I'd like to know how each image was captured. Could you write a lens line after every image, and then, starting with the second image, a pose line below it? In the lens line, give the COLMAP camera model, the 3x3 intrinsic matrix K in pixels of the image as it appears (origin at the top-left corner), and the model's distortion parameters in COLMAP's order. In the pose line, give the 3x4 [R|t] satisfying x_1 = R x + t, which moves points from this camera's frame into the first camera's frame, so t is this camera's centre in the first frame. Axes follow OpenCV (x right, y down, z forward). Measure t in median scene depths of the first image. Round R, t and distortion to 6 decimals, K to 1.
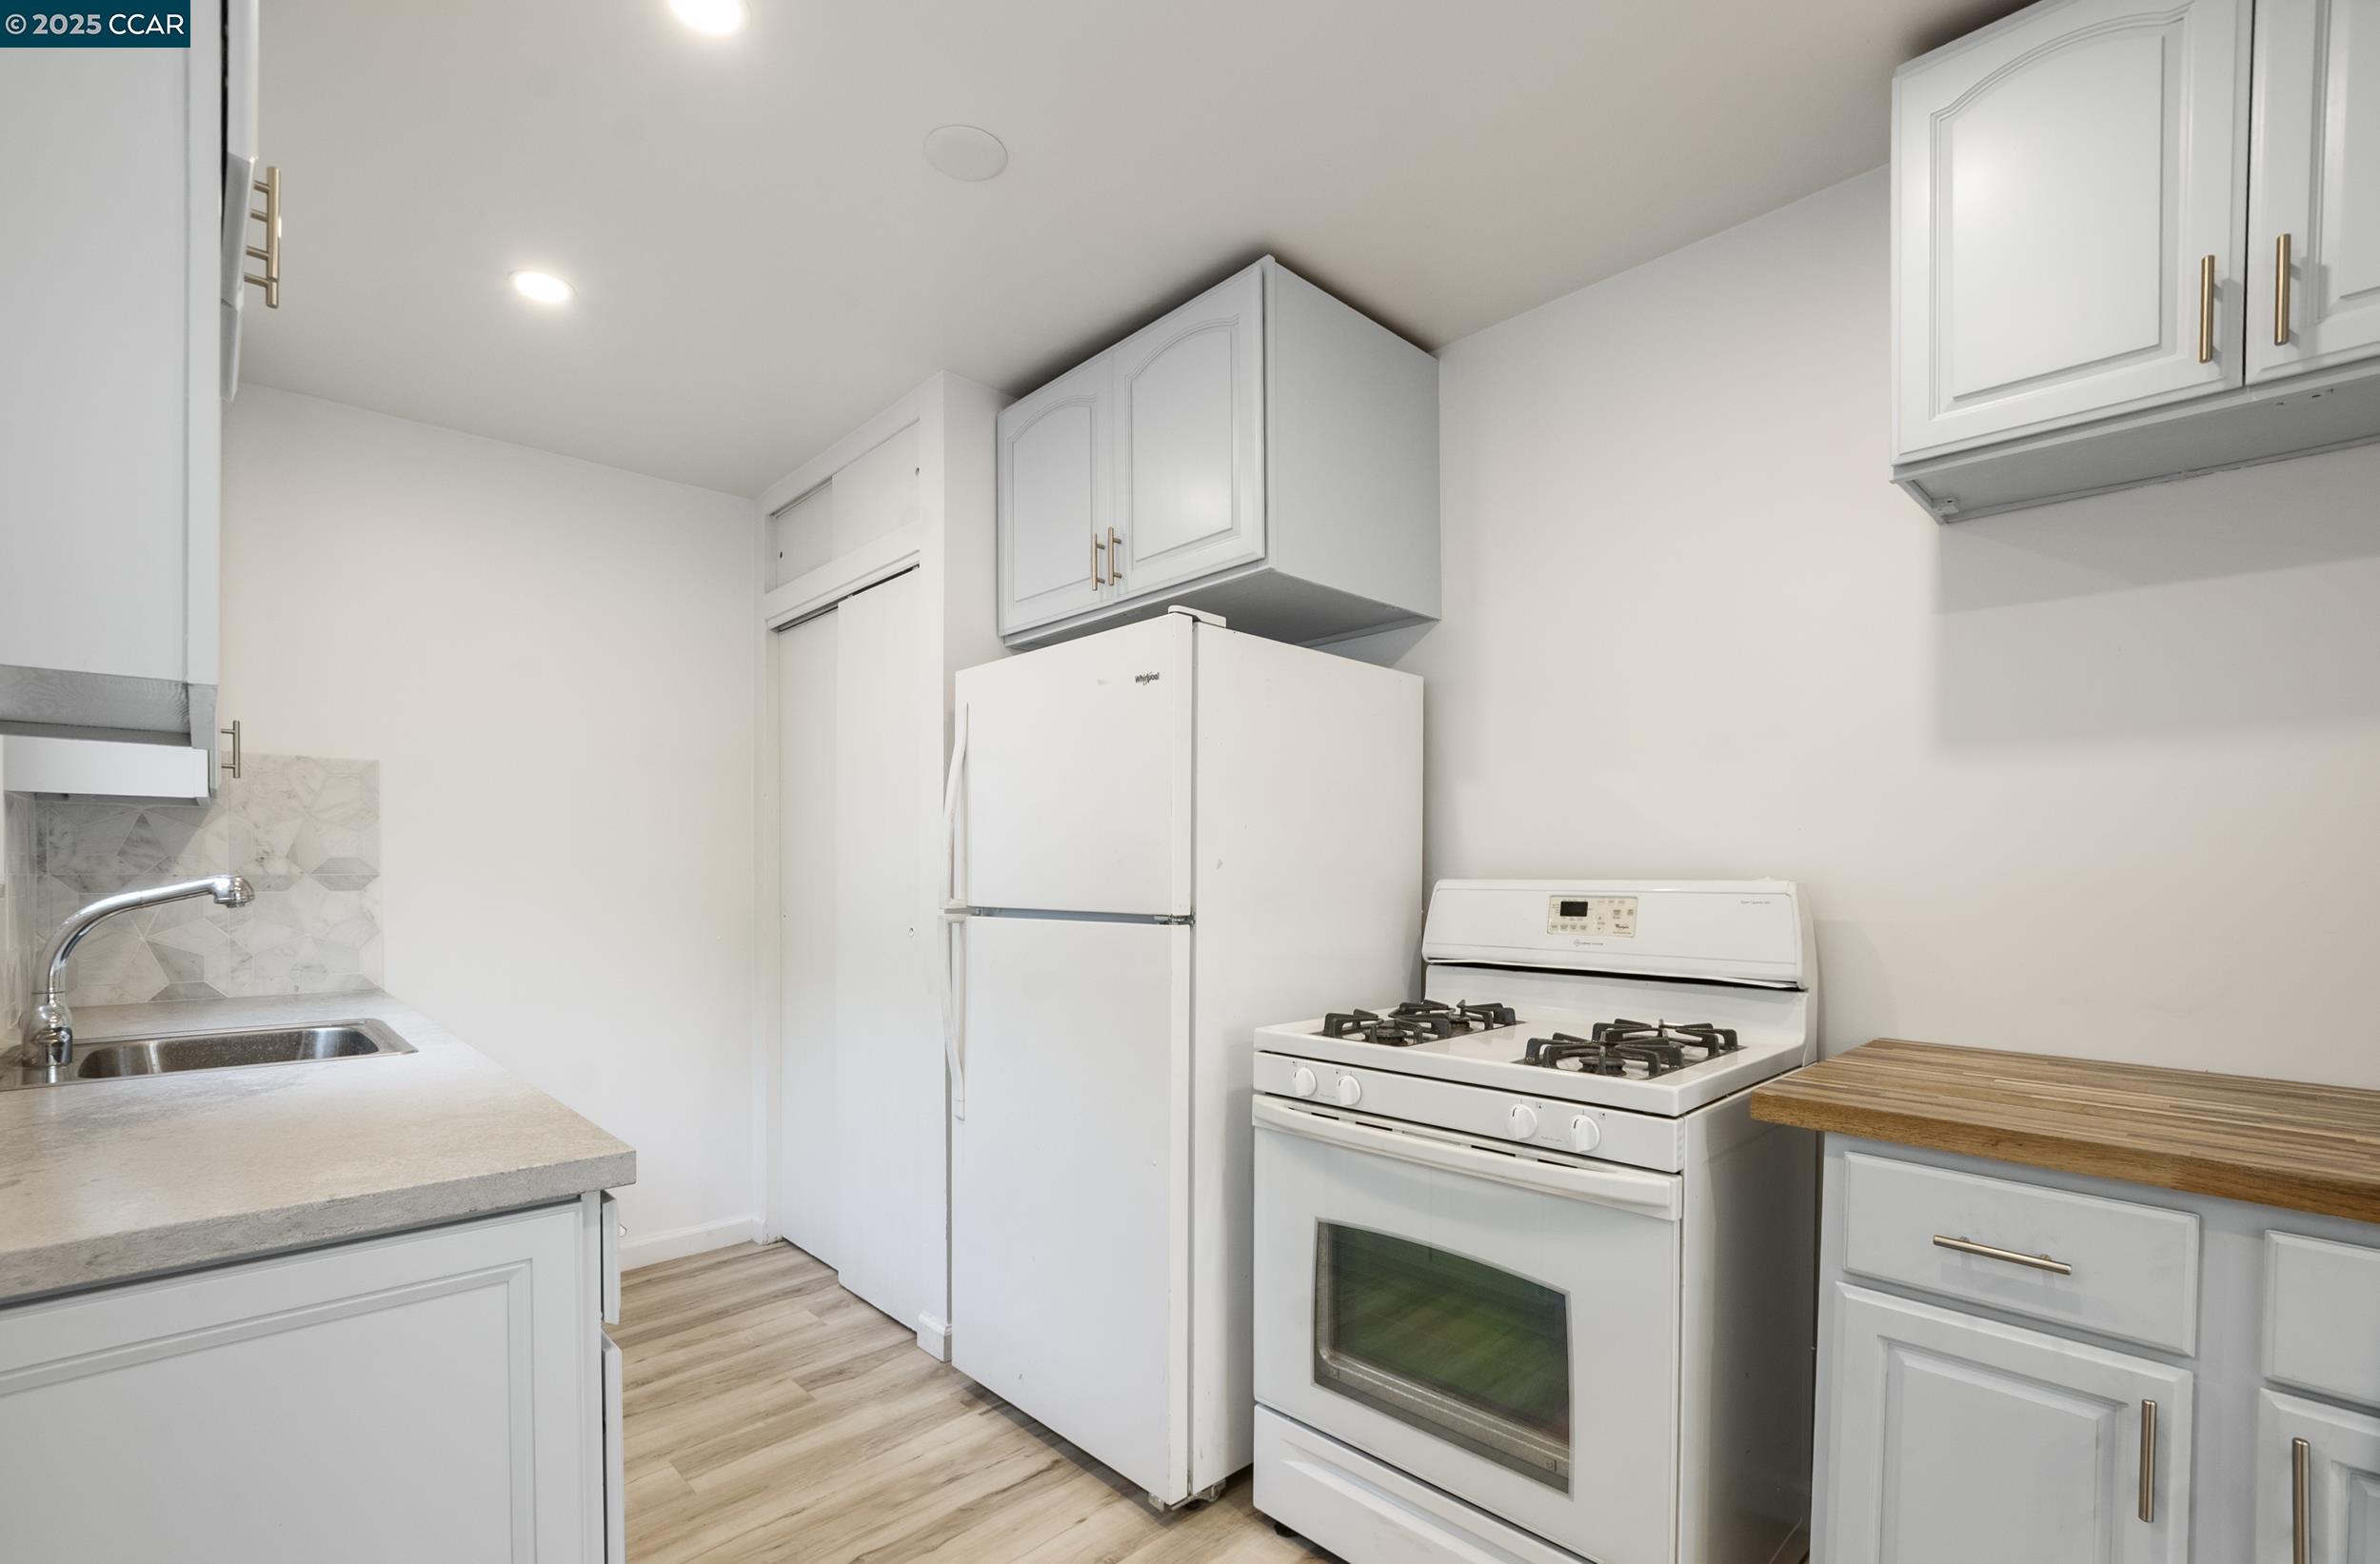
lens RADIAL K [[1044.2, 0, 1201.5], [0, 1044.2, 882.0], [0, 0, 1]] dist [-0.017177, 0.000793]
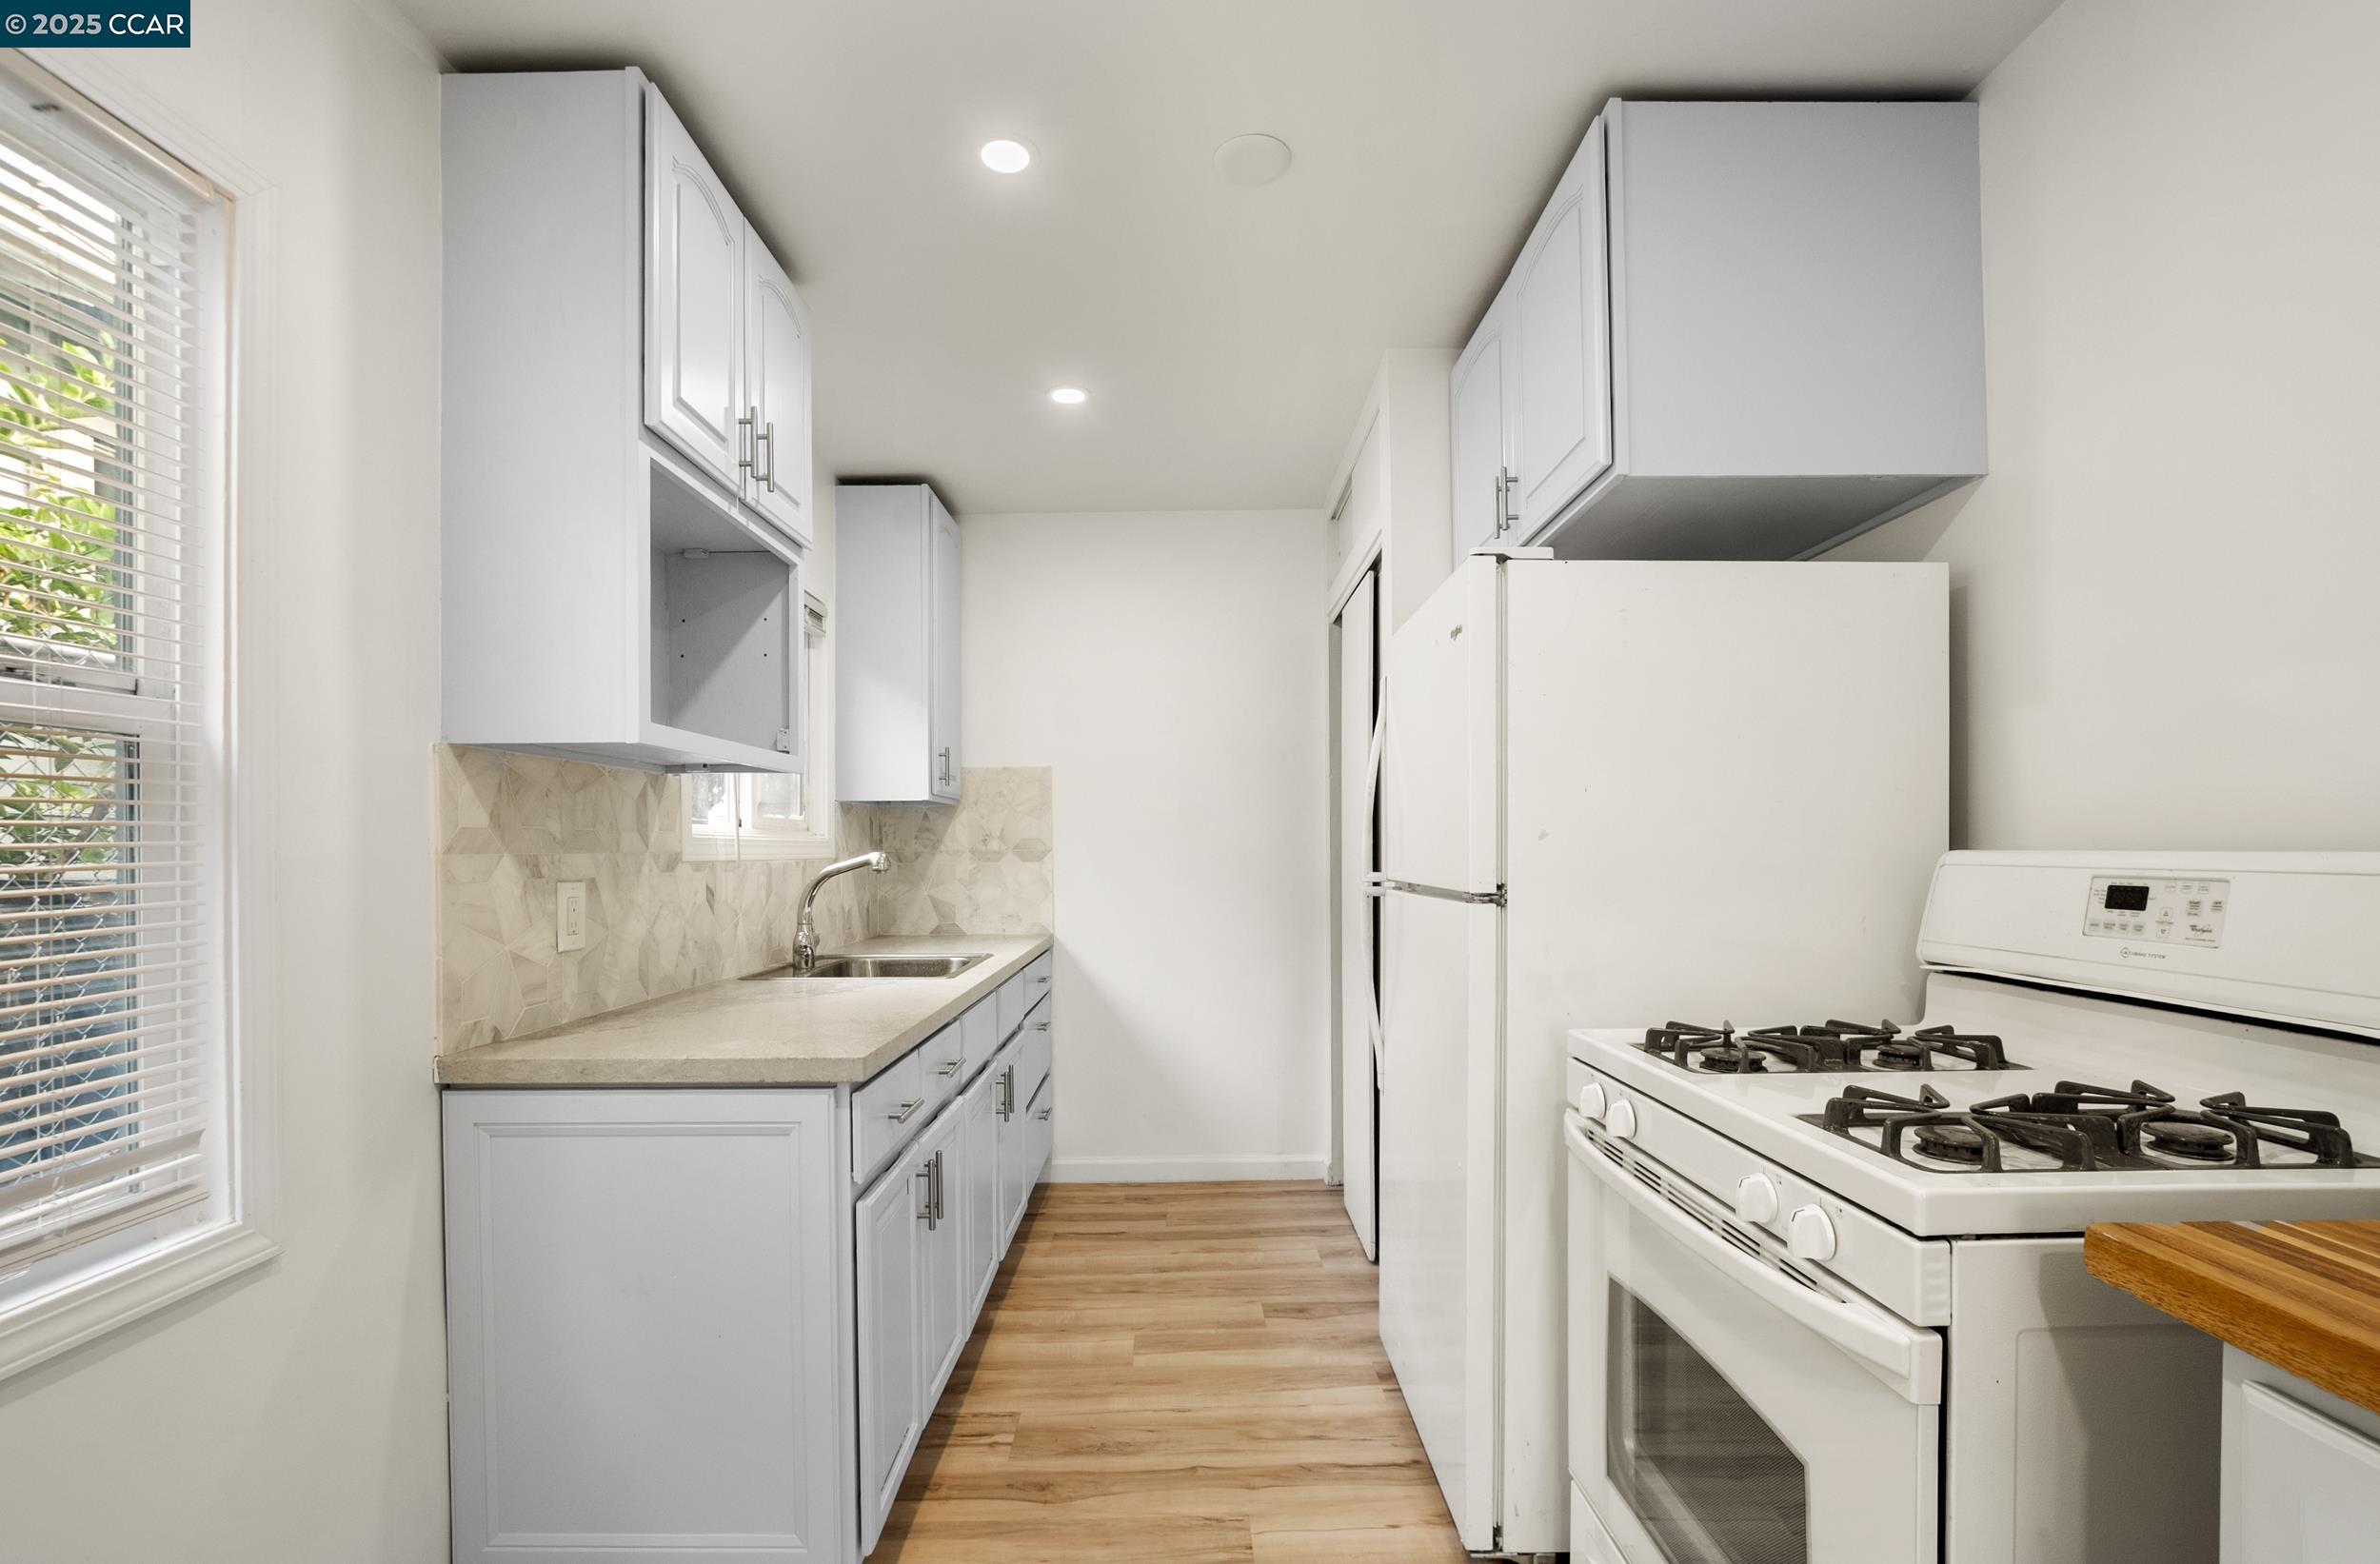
lens RADIAL K [[1044.2, 0, 1199.3], [0, 1044.2, 848.7], [0, 0, 1]] dist [-0.017177, 0.000793]
pose [[0.724233, -0.005702, -0.689532, 0.380267], [0.003974, 0.999984, -0.004095, -0.003365], [0.689544, 0.000226, 0.724244, 0.171312]]
